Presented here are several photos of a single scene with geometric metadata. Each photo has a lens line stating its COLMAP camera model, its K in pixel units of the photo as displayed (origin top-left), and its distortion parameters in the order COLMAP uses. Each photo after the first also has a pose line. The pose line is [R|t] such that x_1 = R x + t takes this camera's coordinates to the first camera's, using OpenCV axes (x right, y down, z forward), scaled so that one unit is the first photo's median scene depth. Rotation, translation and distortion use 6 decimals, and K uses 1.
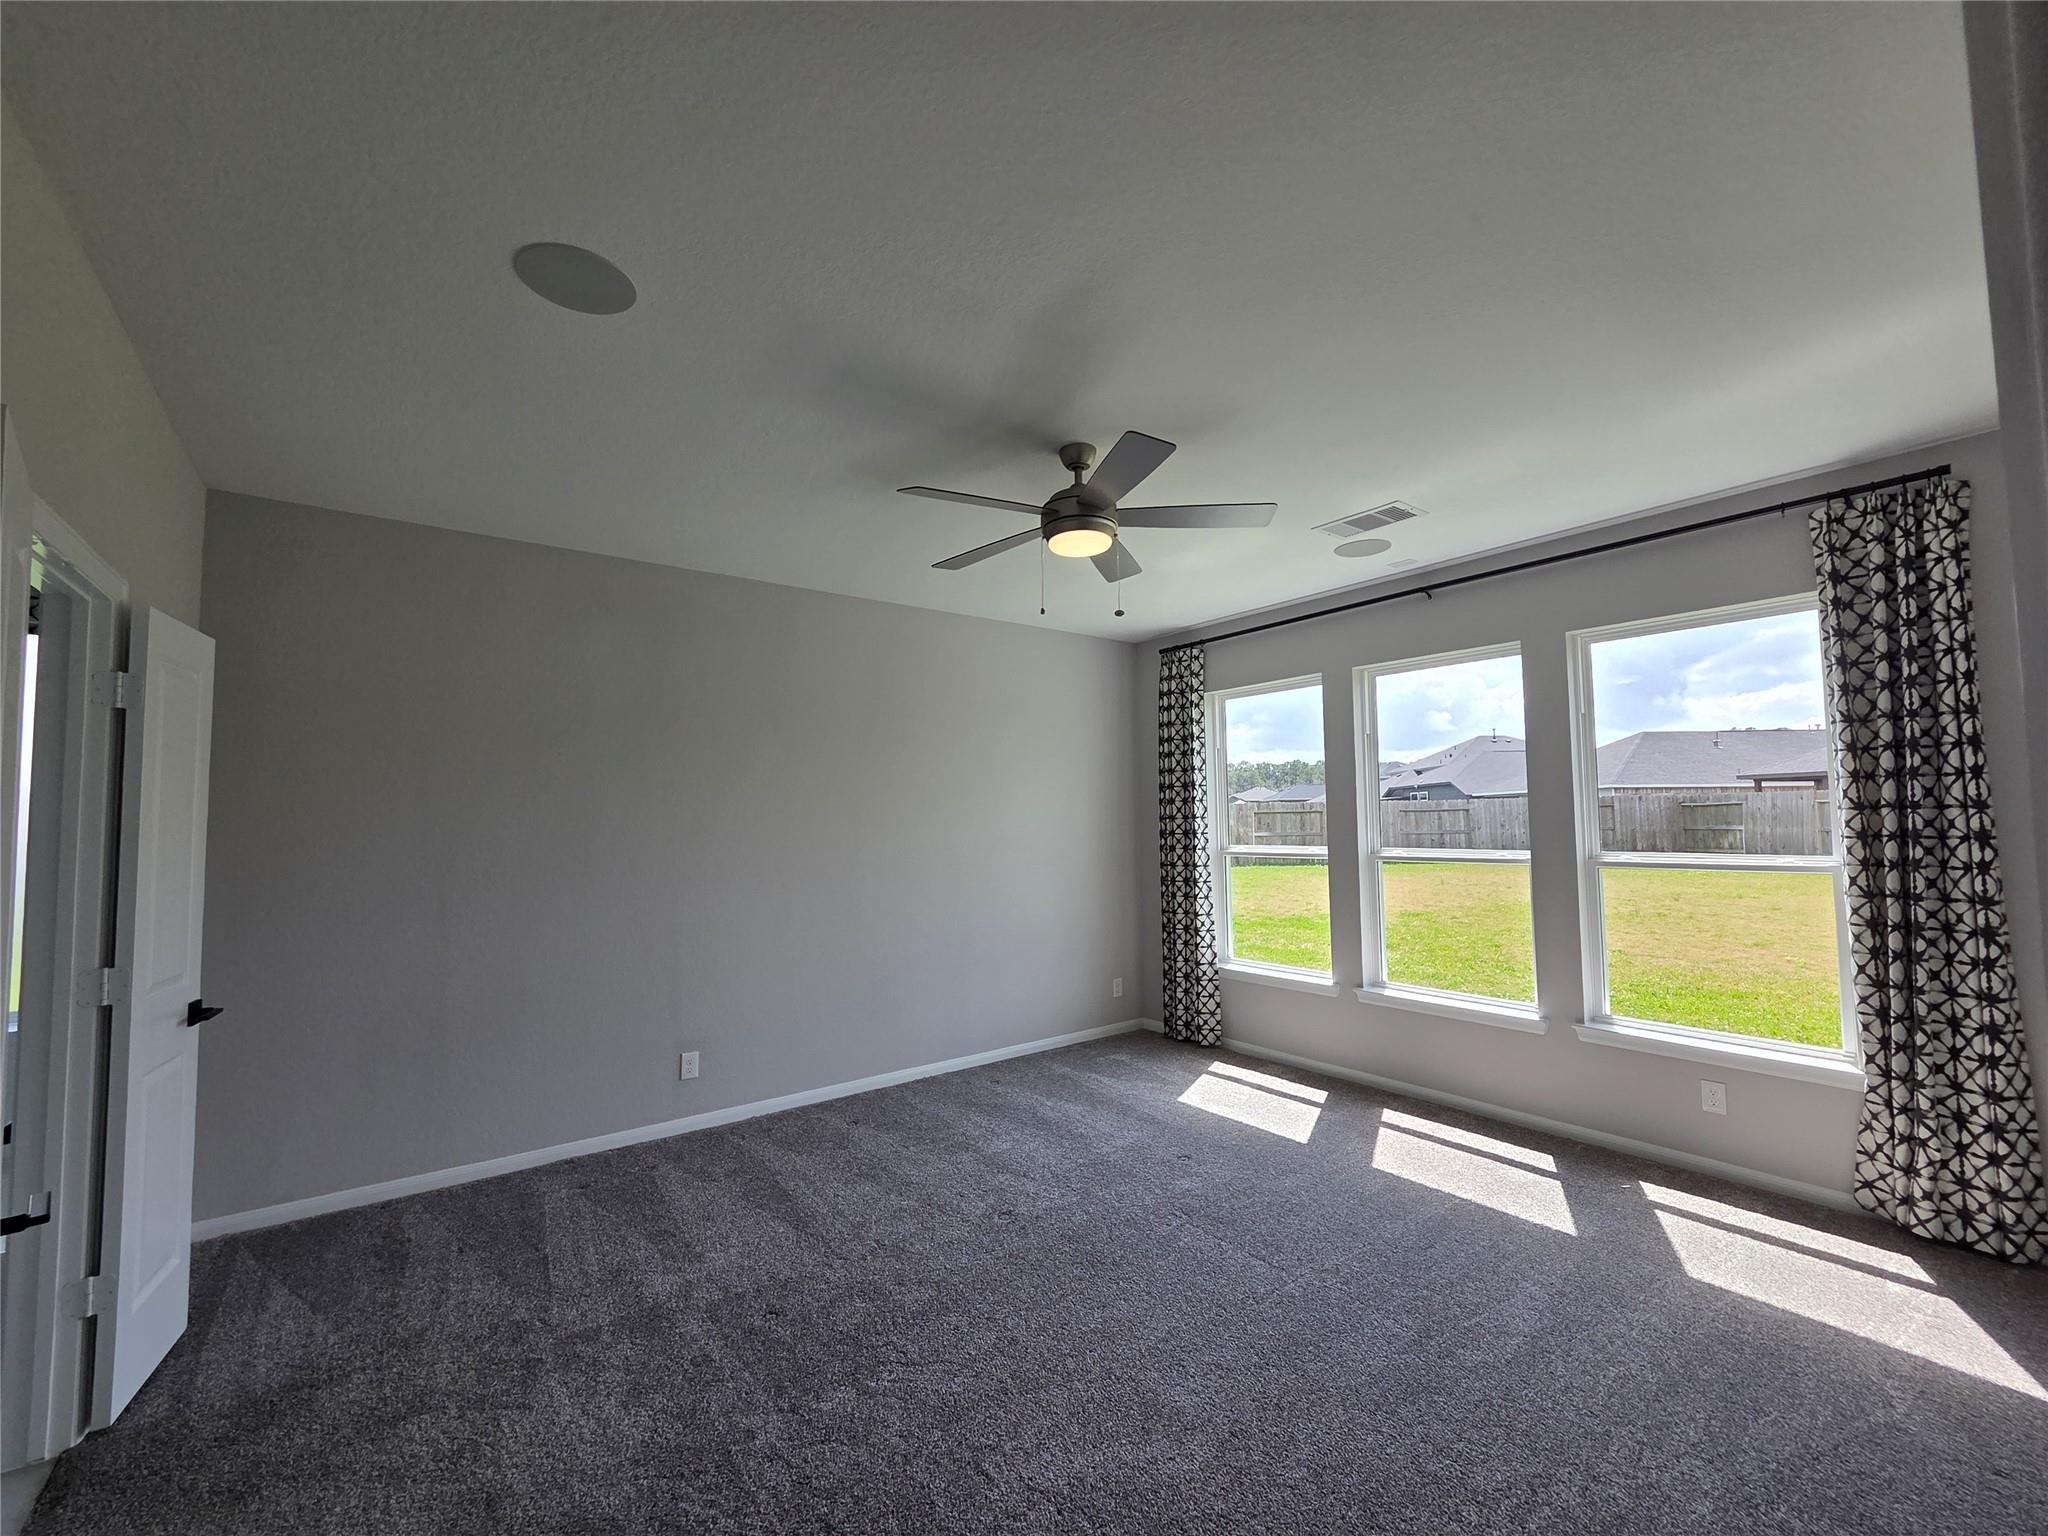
lens RADIAL K [[841.0, 0, 1023.9], [0, 841.0, 779.3], [0, 0, 1]] dist [-0.000320, 0.000396]
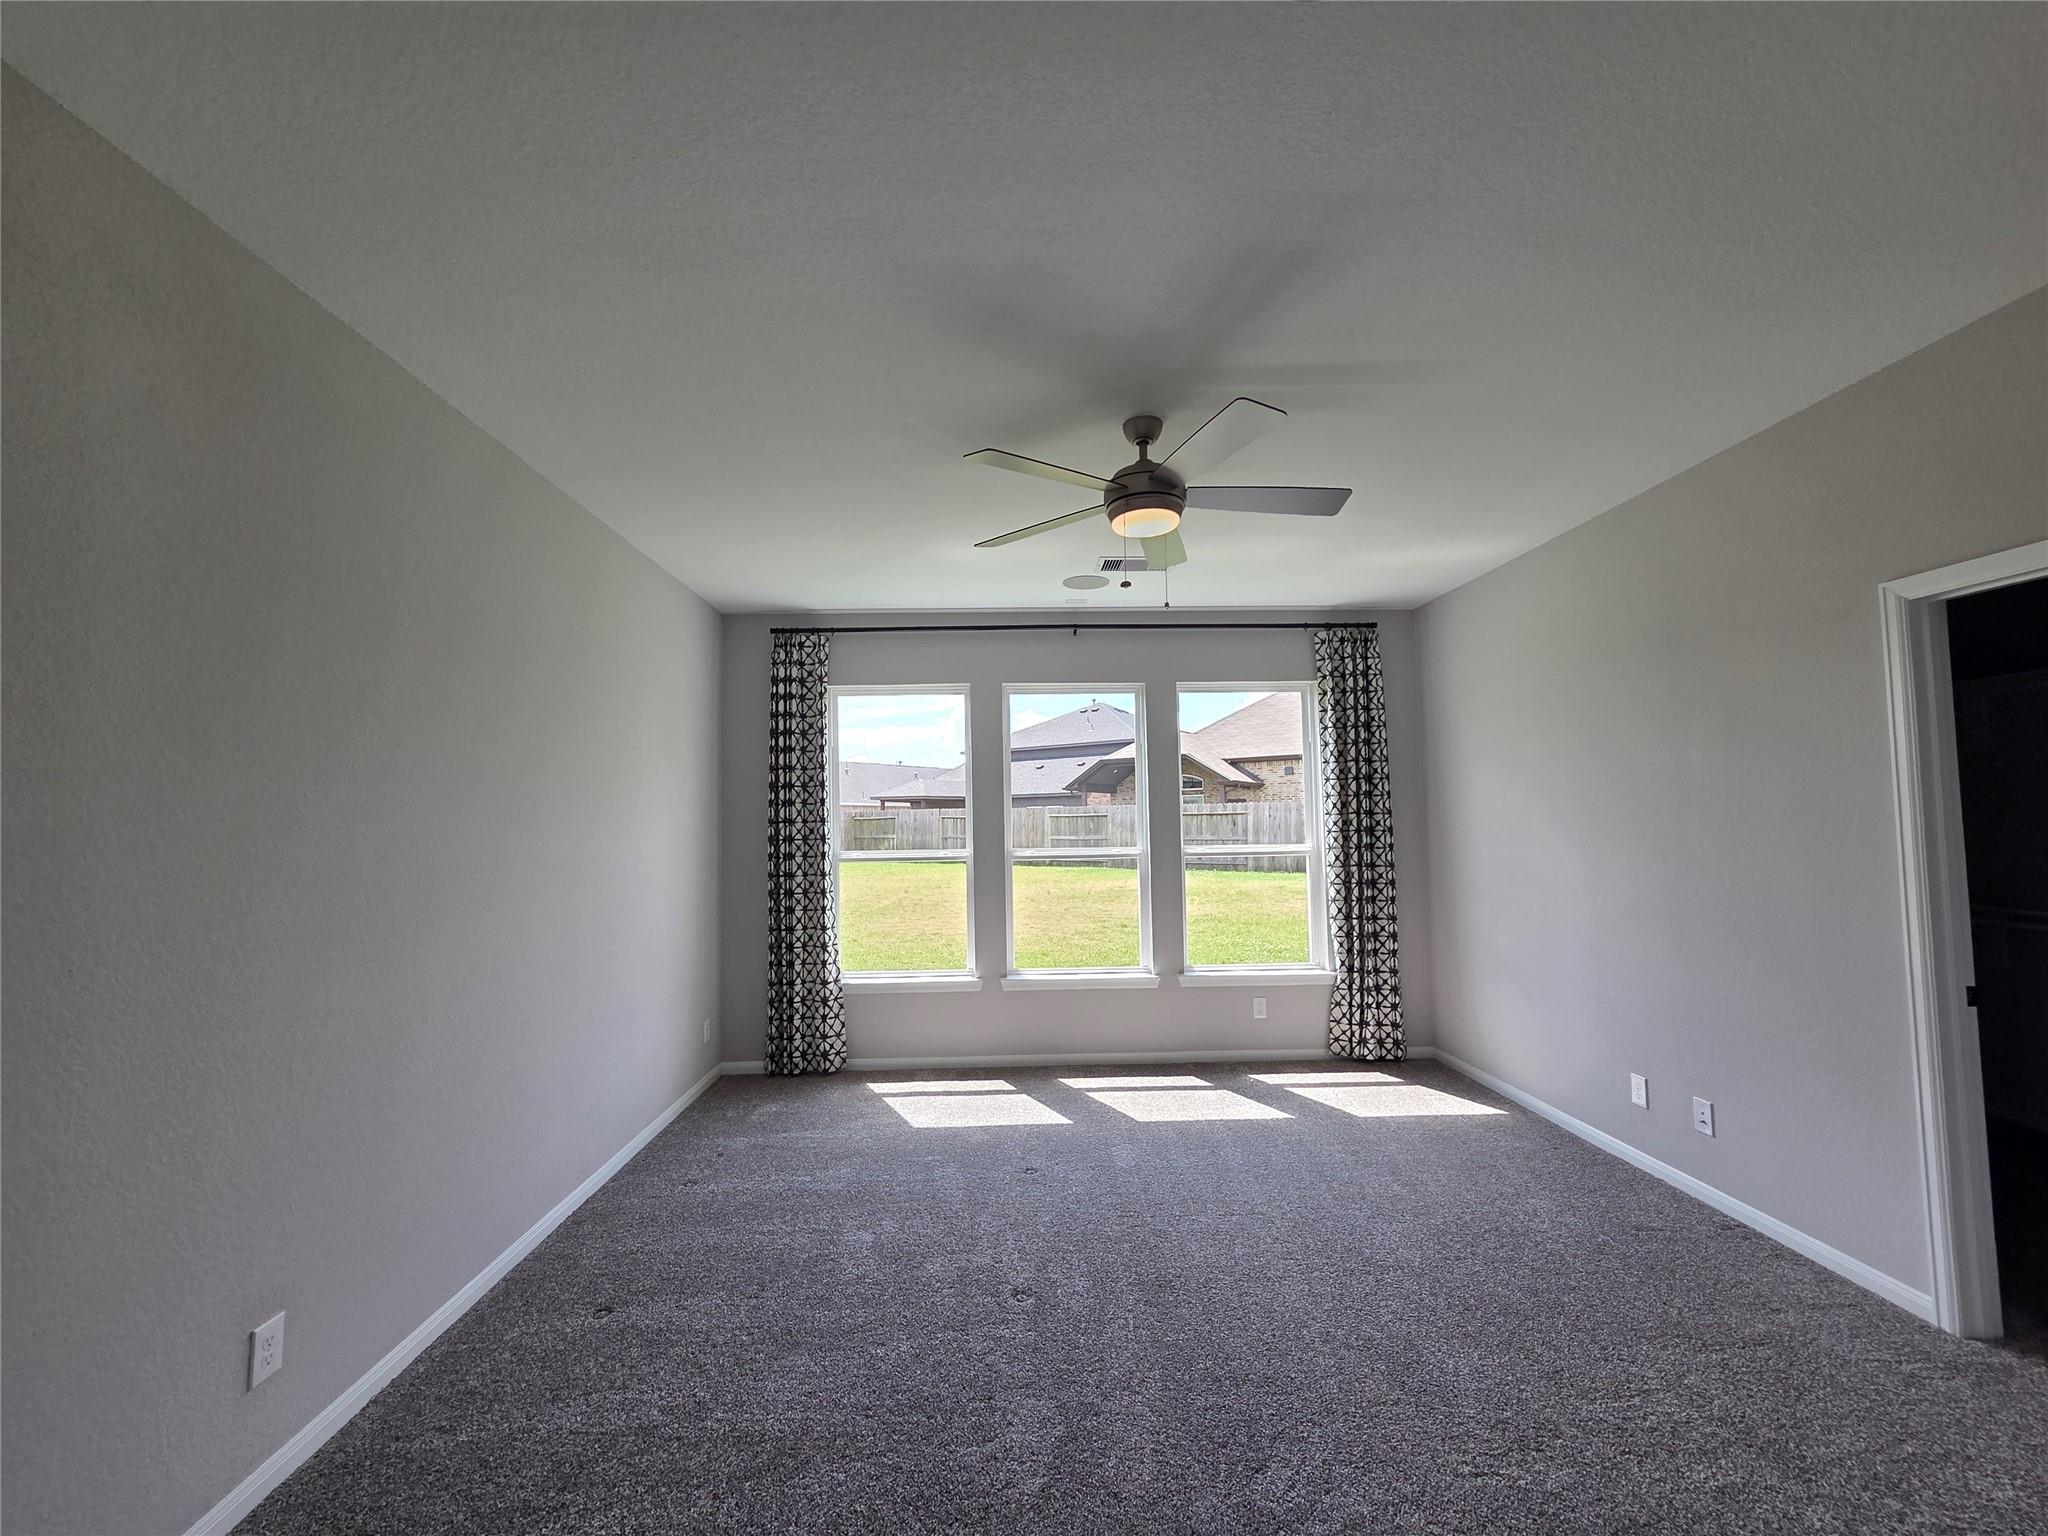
lens RADIAL K [[841.0, 0, 1023.9], [0, 841.0, 779.3], [0, 0, 1]] dist [-0.000320, 0.000396]
pose [[0.578204, 0.046898, 0.814543, -0.502393], [-0.033550, 0.998869, -0.033695, 0.028691], [-0.815202, -0.007845, 0.579124, 0.366980]]
